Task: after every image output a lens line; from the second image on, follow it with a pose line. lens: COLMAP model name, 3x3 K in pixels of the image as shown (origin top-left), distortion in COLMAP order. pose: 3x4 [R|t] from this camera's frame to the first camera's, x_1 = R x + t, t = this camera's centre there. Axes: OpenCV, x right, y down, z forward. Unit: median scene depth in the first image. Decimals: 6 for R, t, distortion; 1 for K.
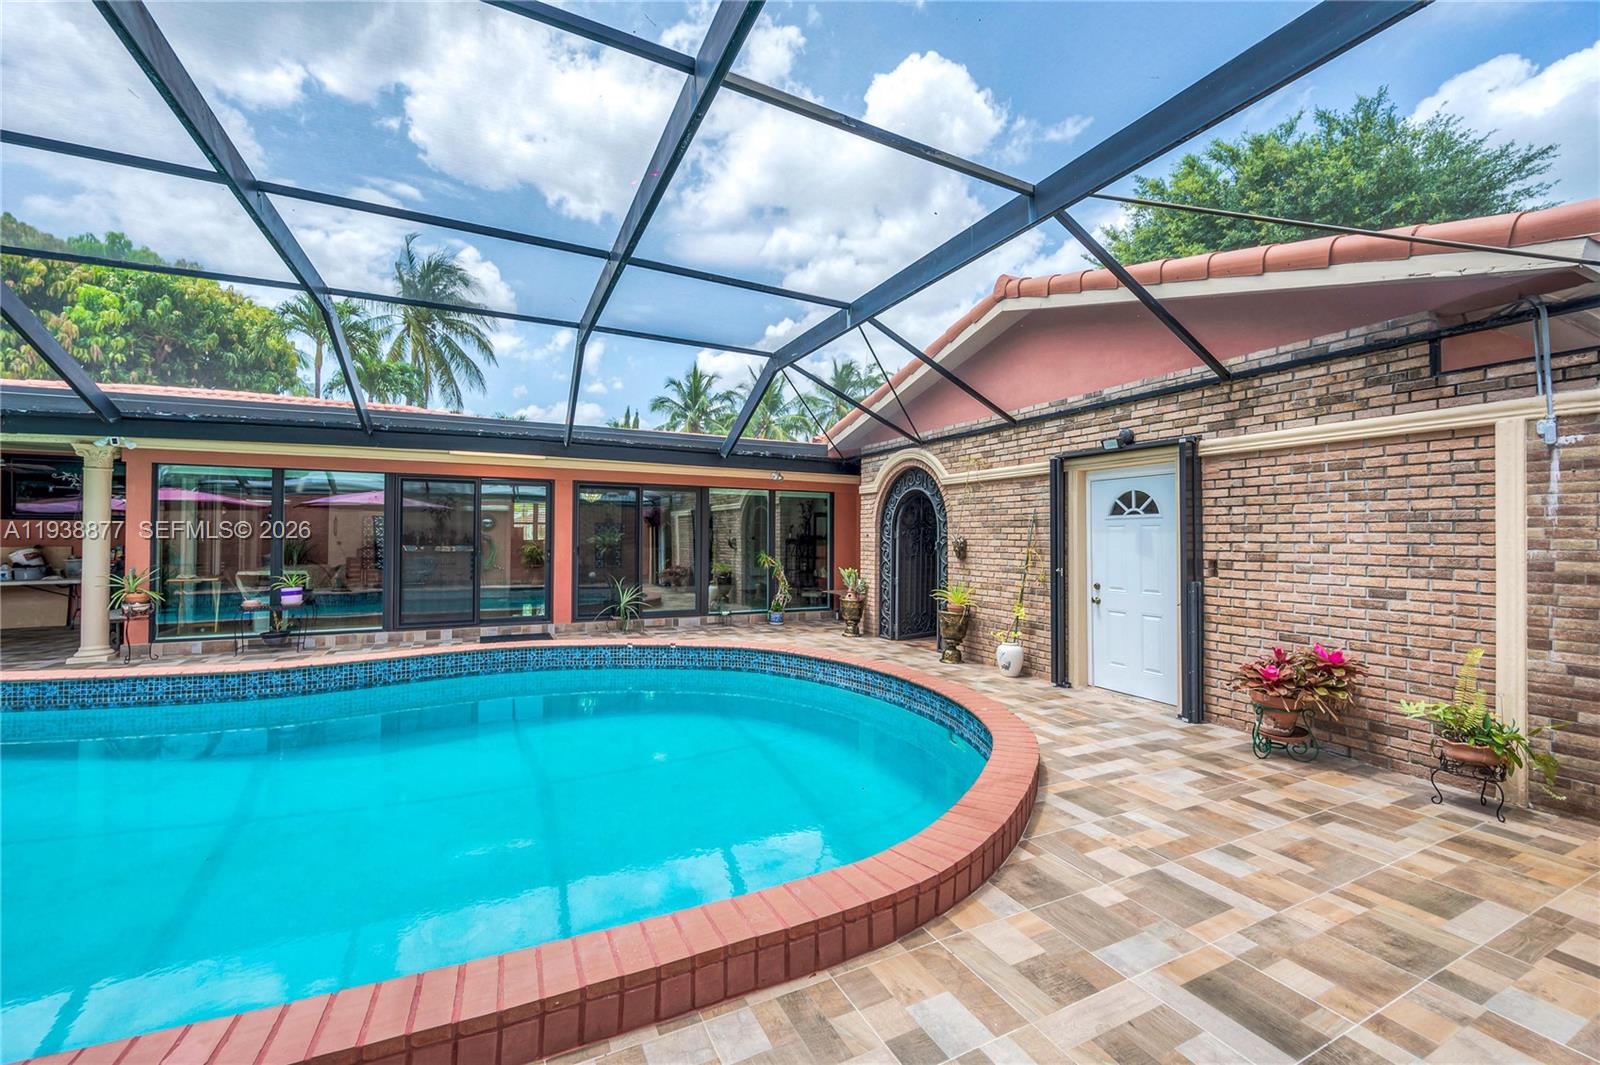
lens RADIAL K [[642.1, 0, 804.7], [0, 642.1, 532.9], [0, 0, 1]] dist [0.007860, 0.000115]
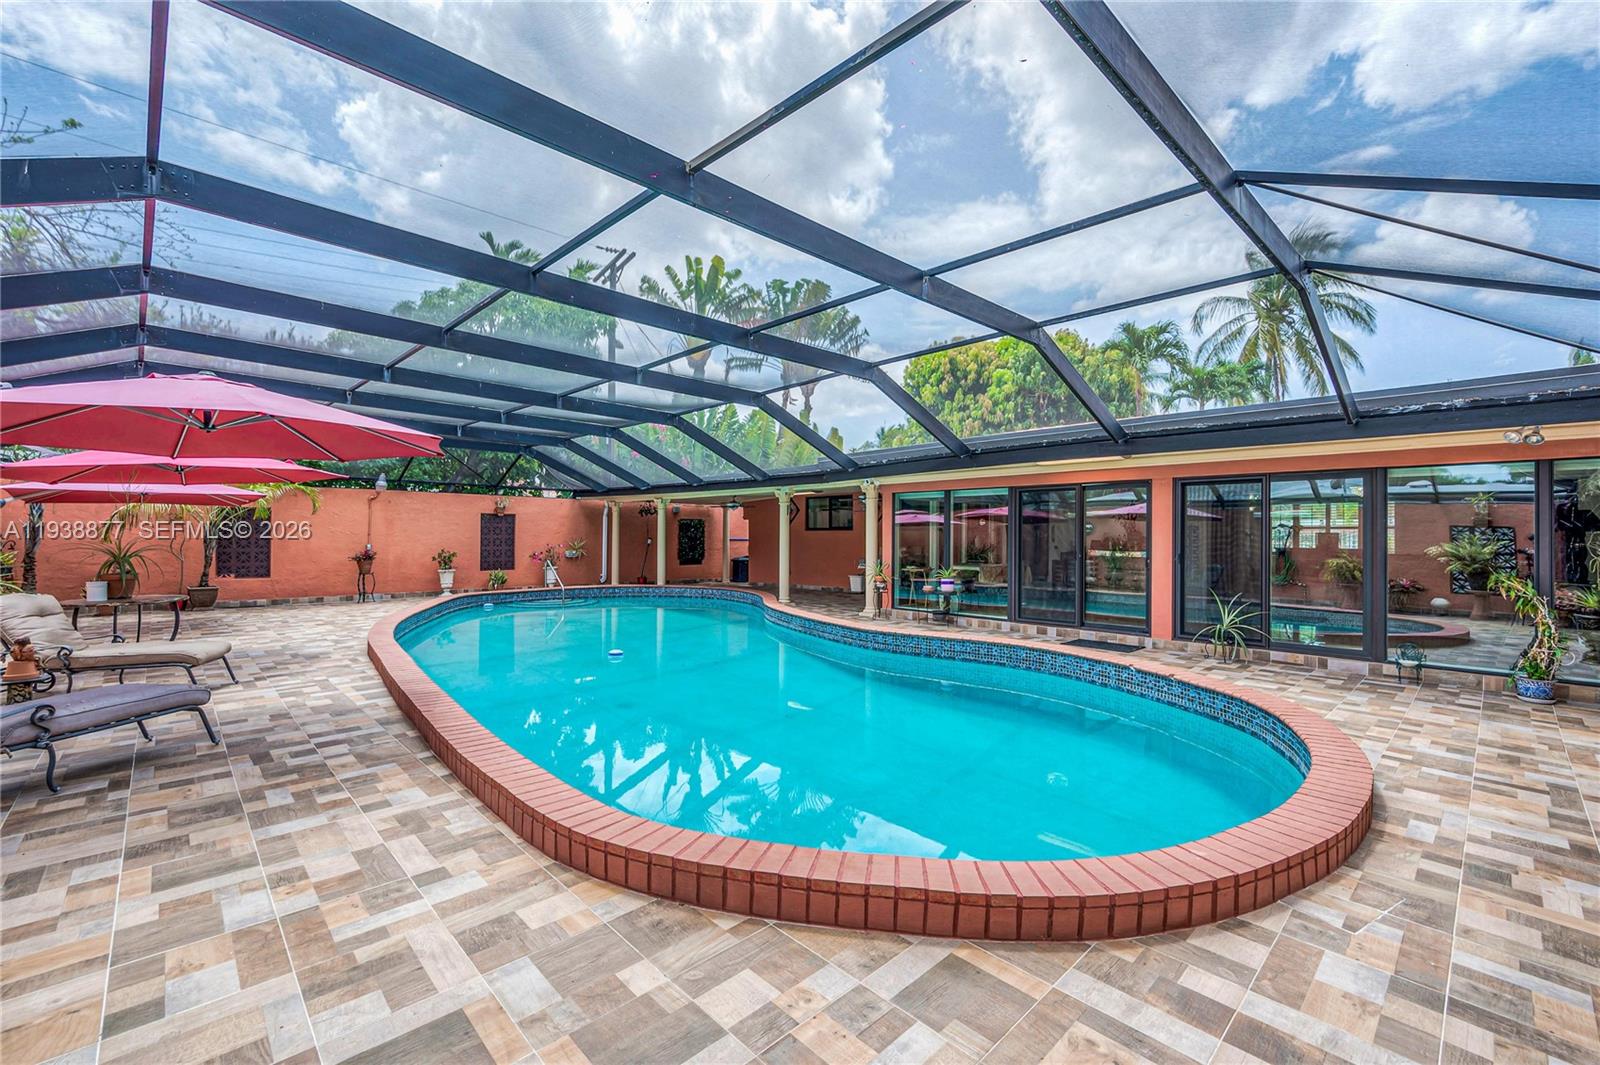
lens RADIAL K [[663.7, 0, 805.8], [0, 663.7, 530.2], [0, 0, 1]] dist [0.002093, -0.000141]
pose [[0.307051, -0.012591, -0.951610, 0.442941], [-0.003453, 0.999891, -0.014344, 0.006390], [0.951687, 0.007690, 0.306974, 0.313997]]
